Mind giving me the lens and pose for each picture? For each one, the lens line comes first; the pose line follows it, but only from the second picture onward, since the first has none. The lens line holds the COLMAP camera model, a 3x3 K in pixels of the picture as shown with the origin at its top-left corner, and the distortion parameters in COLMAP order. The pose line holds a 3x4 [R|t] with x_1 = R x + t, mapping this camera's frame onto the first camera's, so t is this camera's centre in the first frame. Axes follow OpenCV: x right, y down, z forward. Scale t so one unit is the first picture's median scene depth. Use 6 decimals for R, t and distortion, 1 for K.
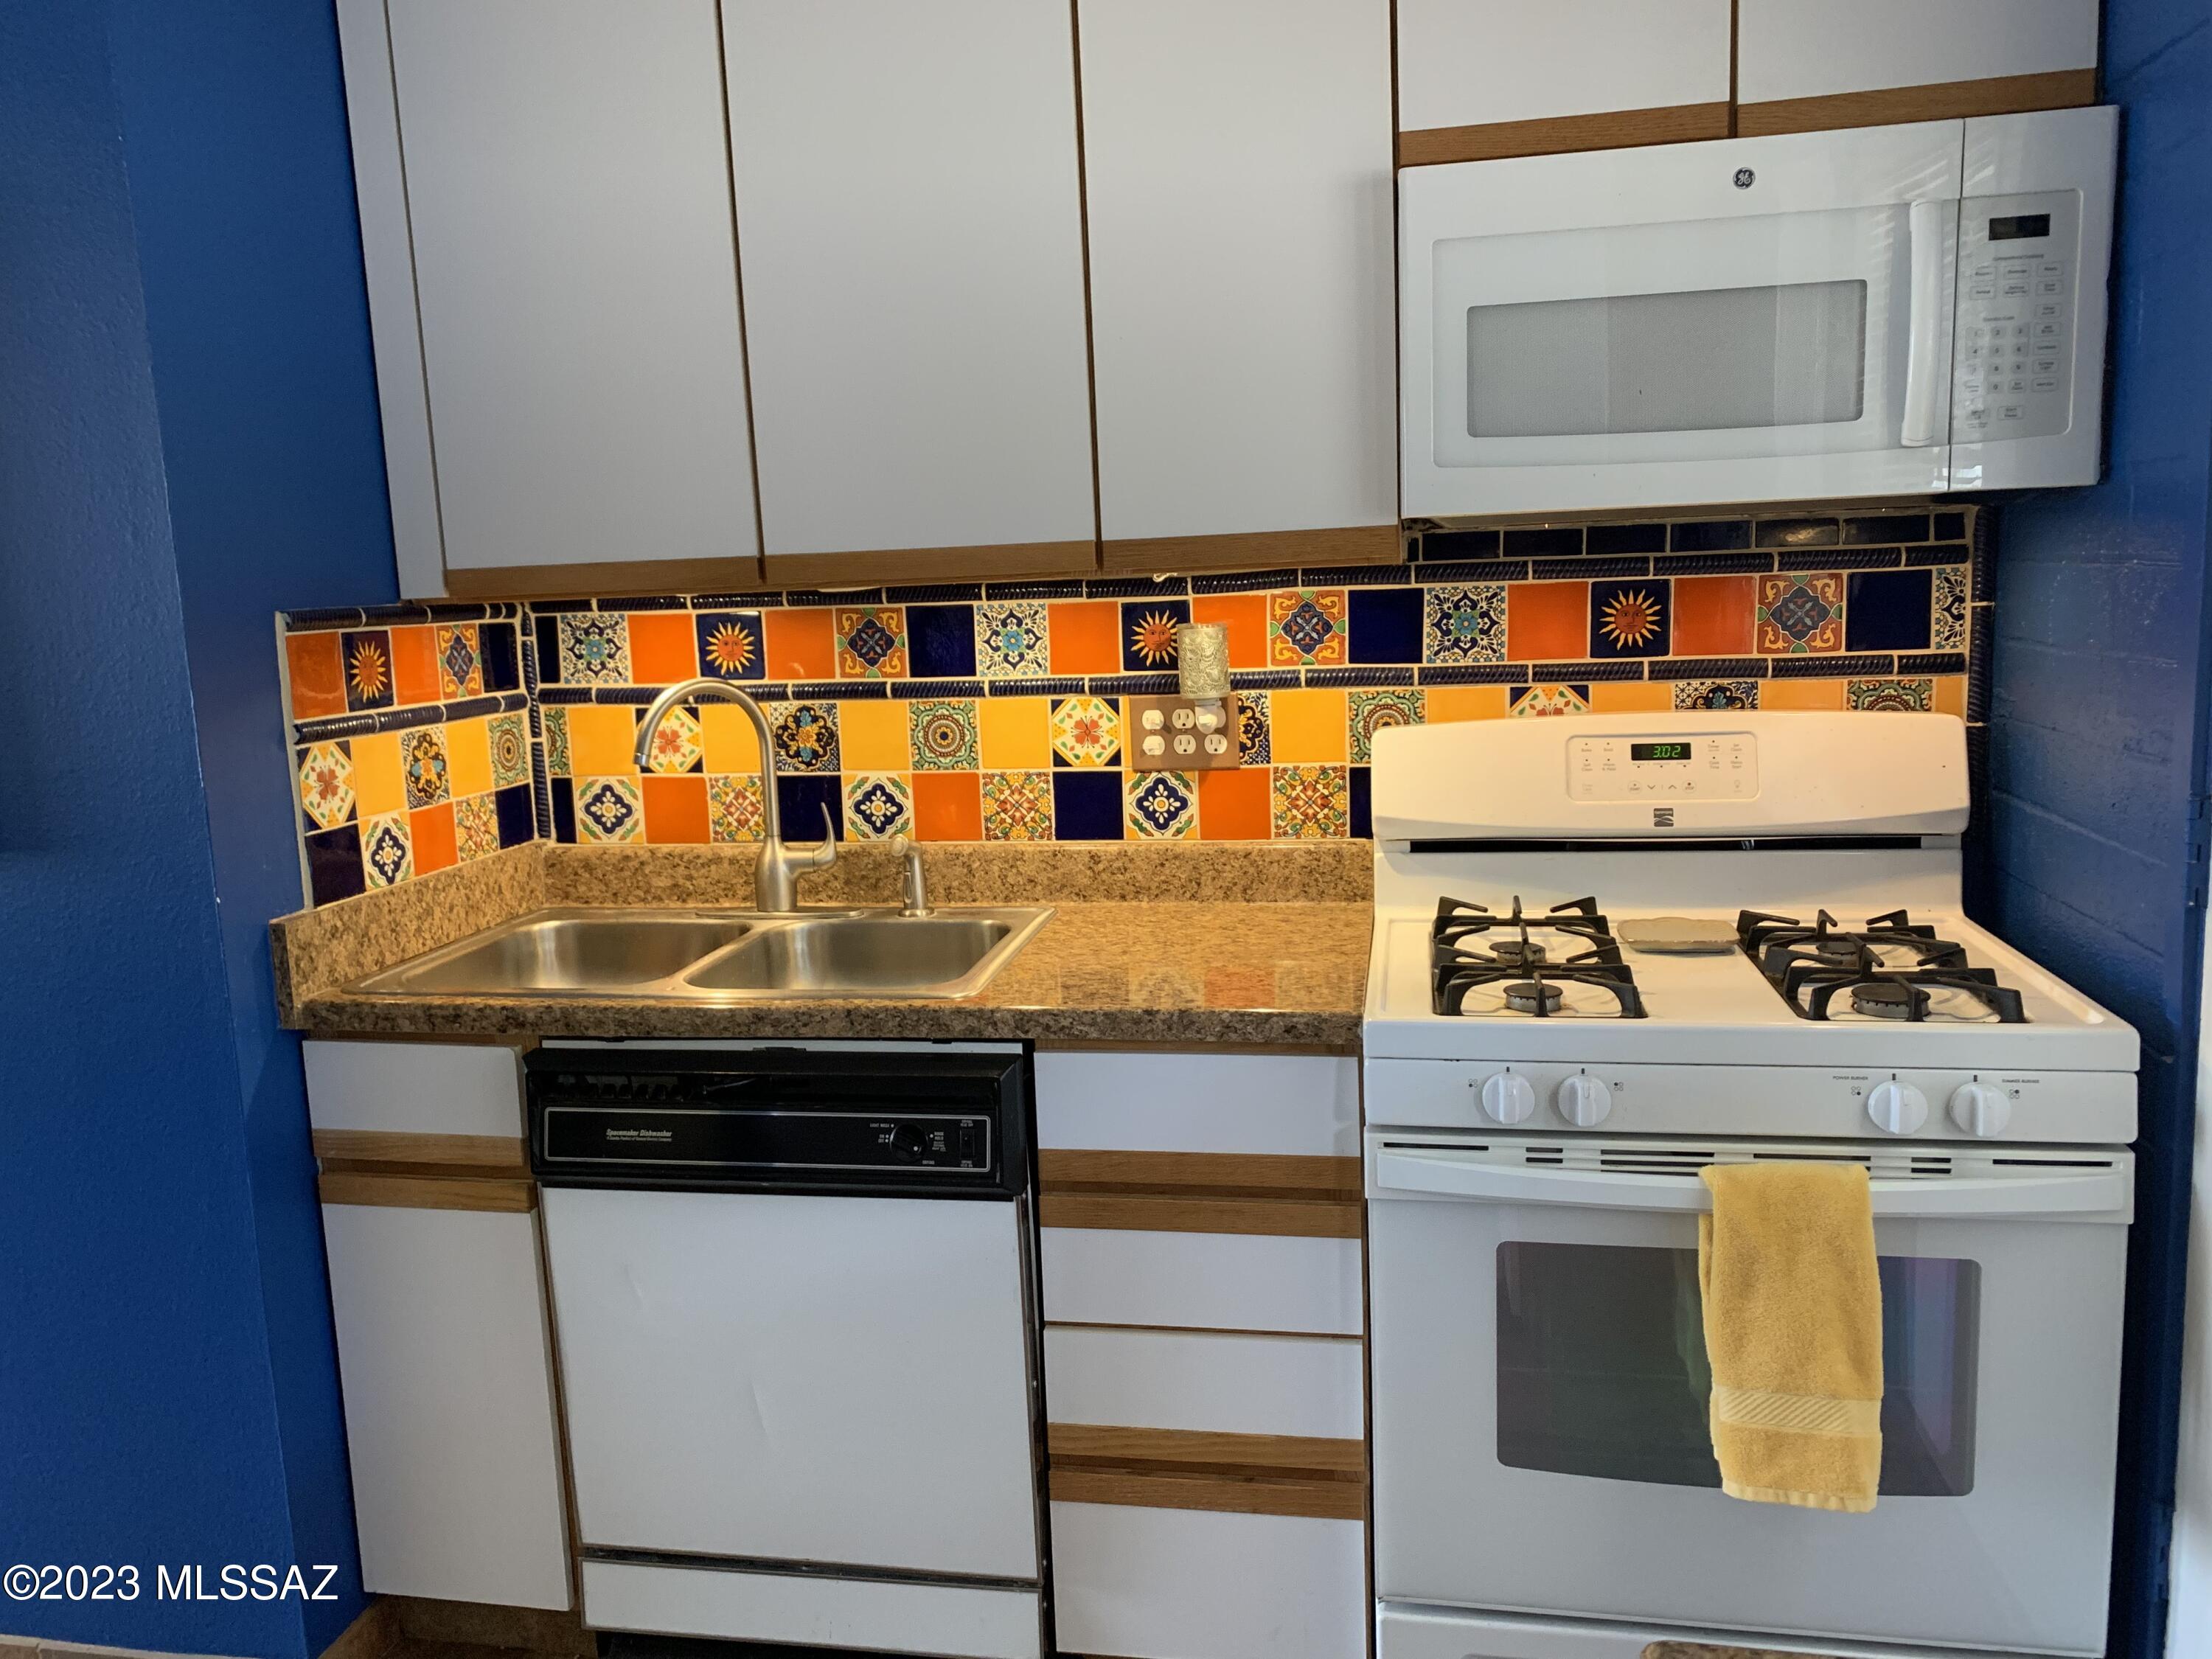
lens RADIAL K [[1684.2, 0, 1105.9], [0, 1684.2, 809.2], [0, 0, 1]] dist [0.186994, -0.581197]
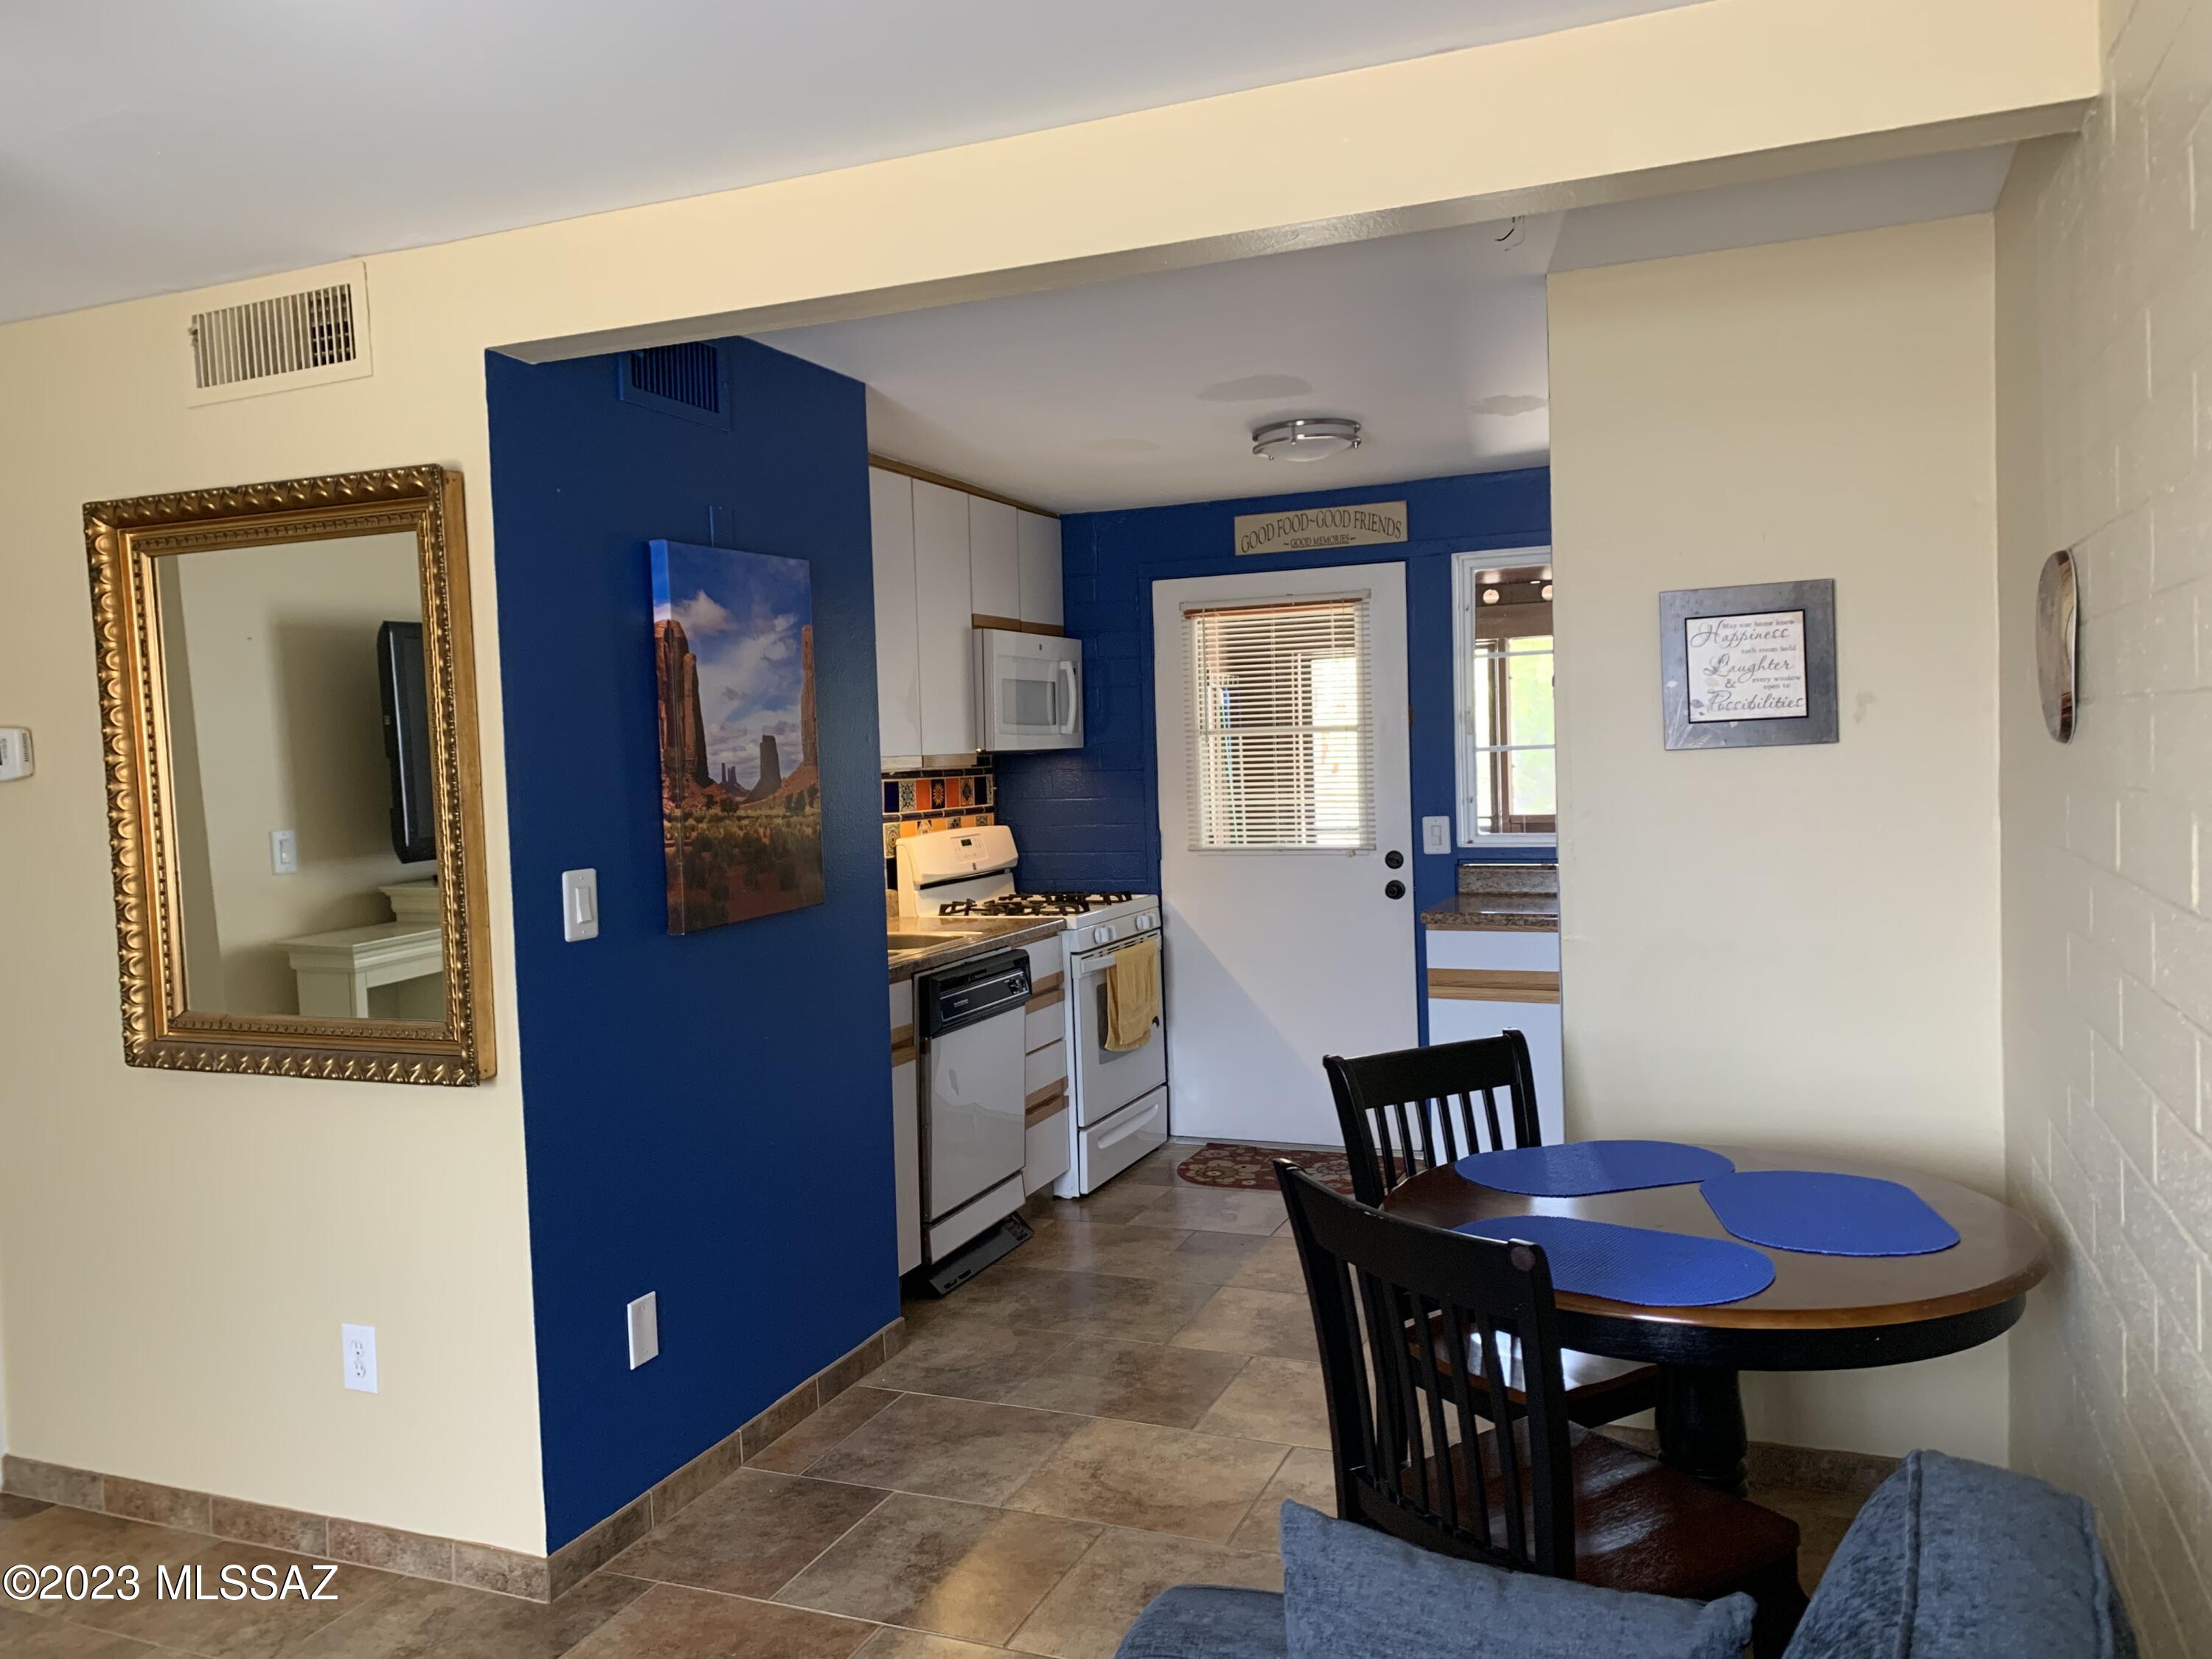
lens RADIAL K [[1681.2, 0, 1079.6], [0, 1681.2, 814.9], [0, 0, 1]] dist [0.050760, -0.058367]
pose [[0.201713, -0.005350, 0.979430, -1.878508], [0.172997, 0.984458, -0.030251, 0.028469], [-0.964046, 0.175540, 0.199503, 0.264766]]
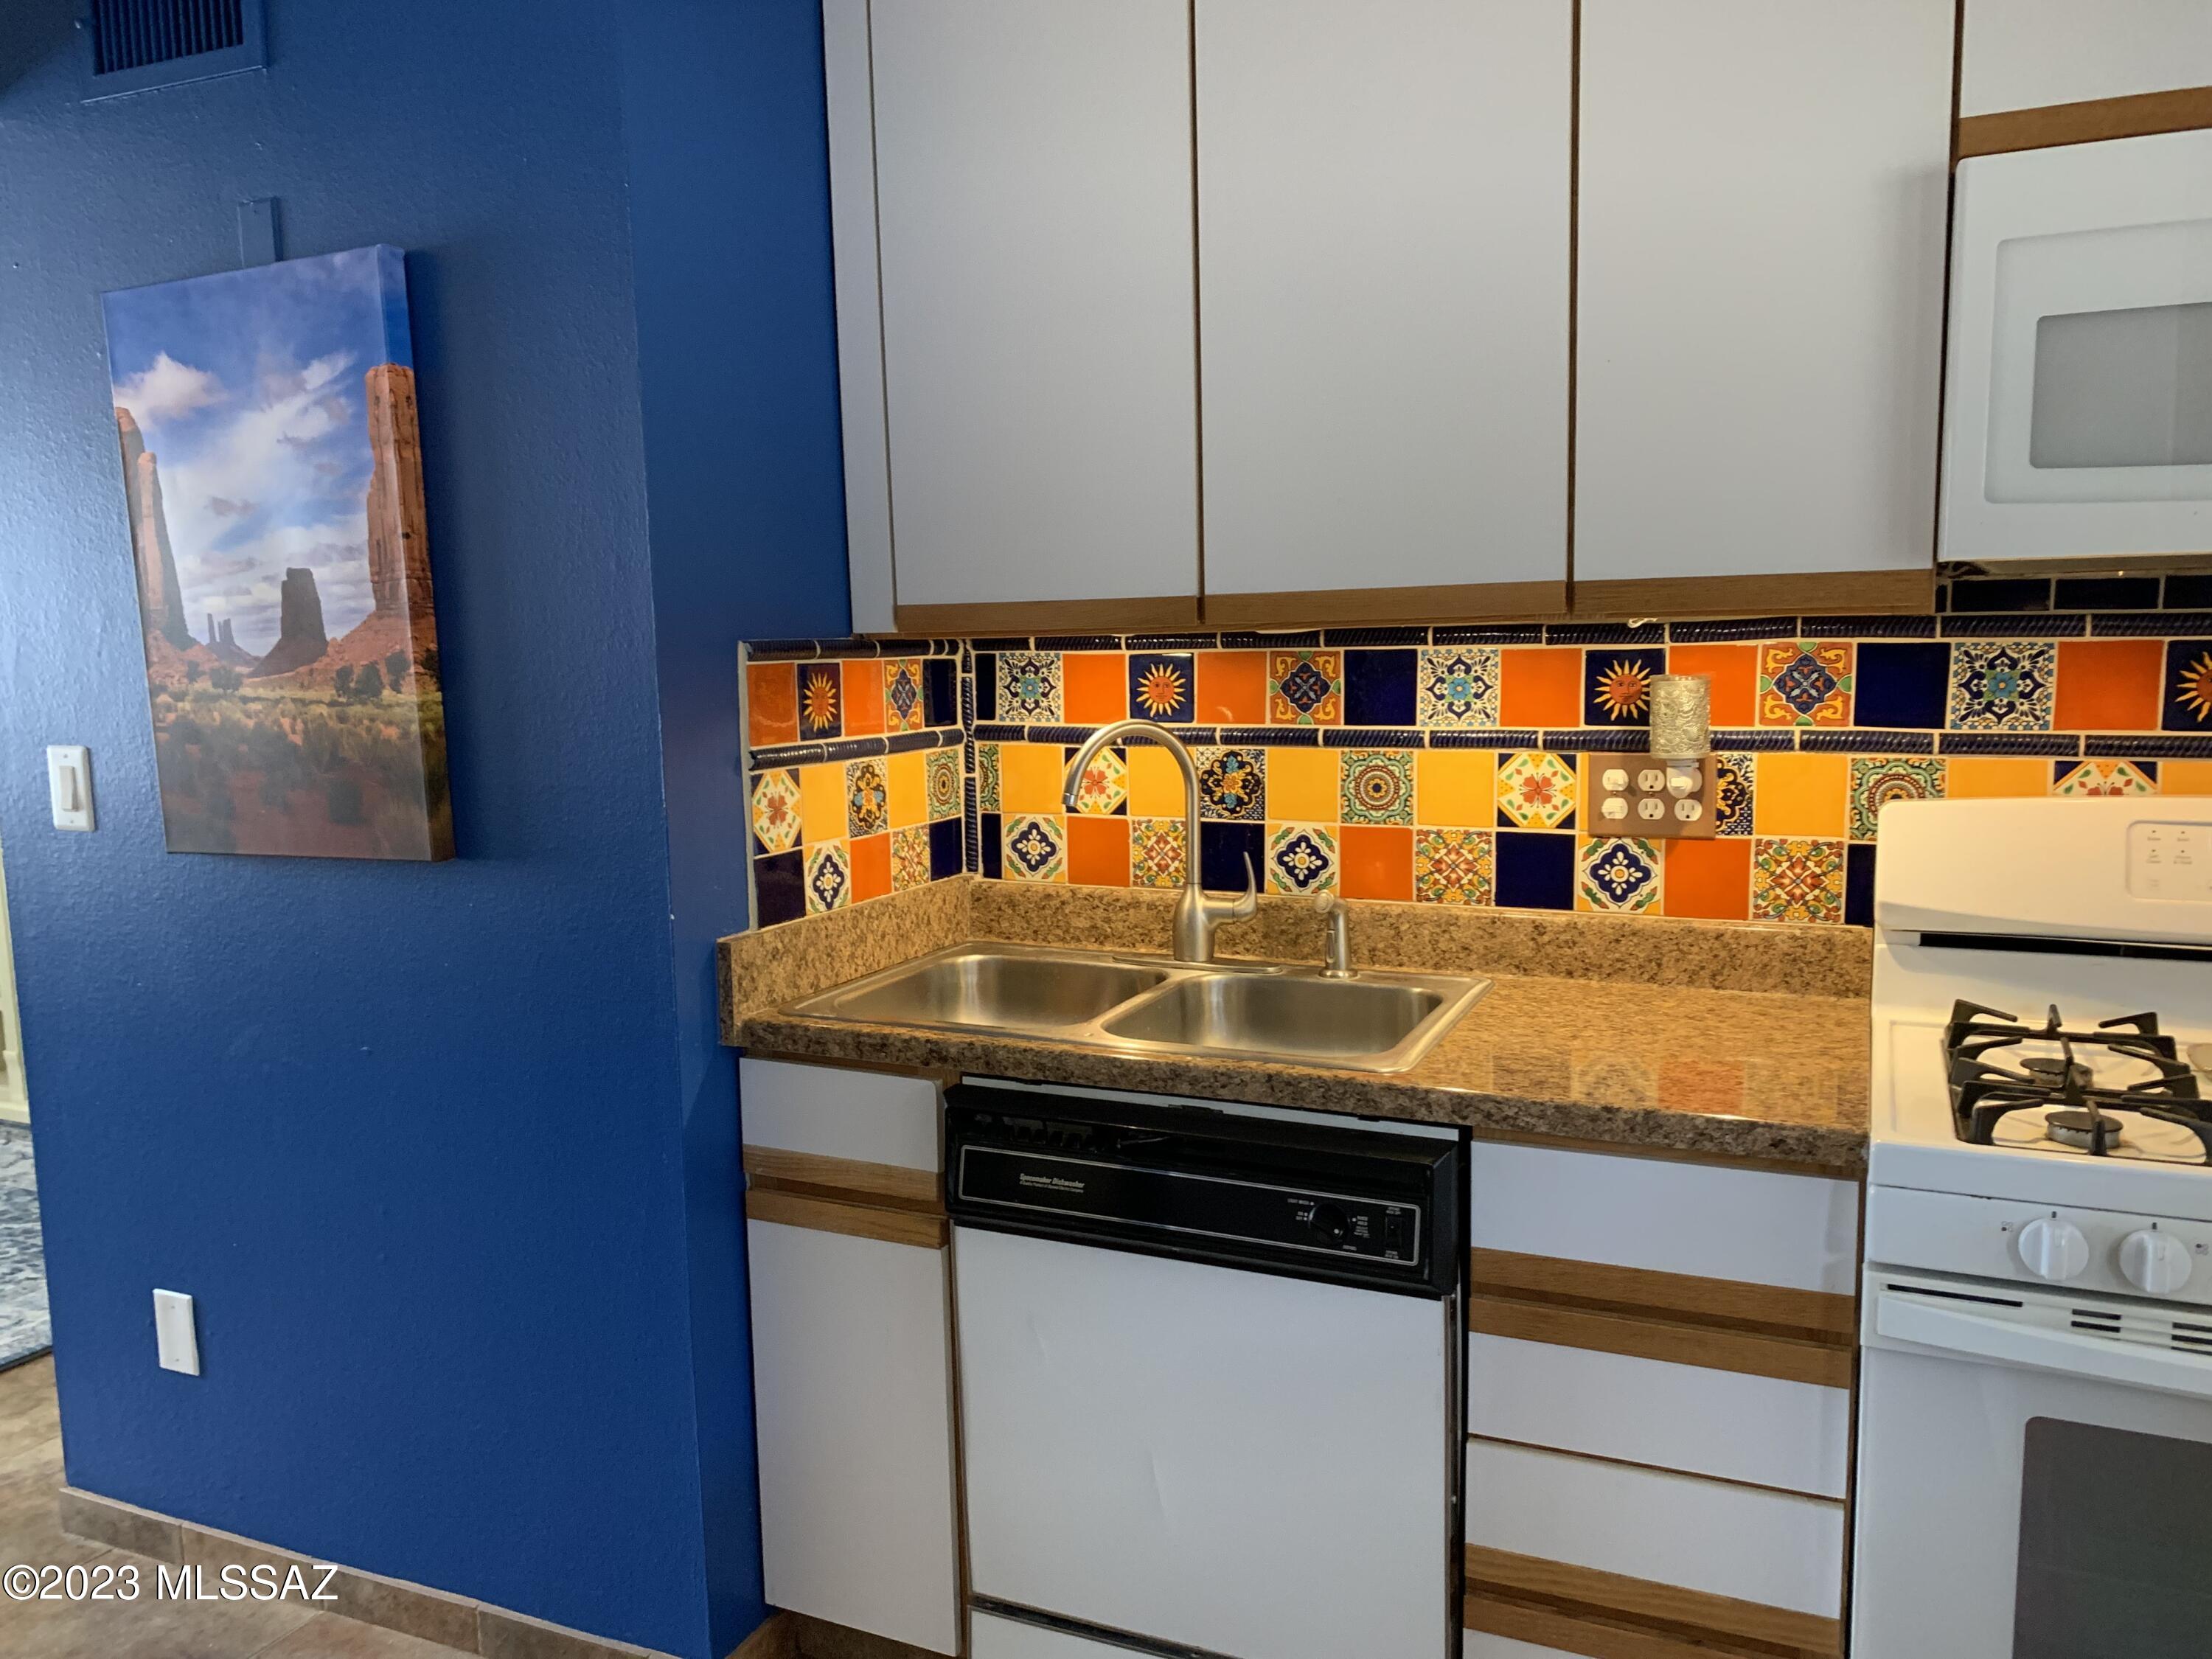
lens RADIAL K [[1703.4, 0, 1106.0], [0, 1703.4, 829.5], [0, 0, 1]] dist [0.008908, -0.007627]
pose [[0.970763, 0.048614, -0.235064, -0.020516], [-0.052578, 0.998560, -0.010622, -0.002471], [0.234209, 0.022670, 0.971922, 0.046826]]
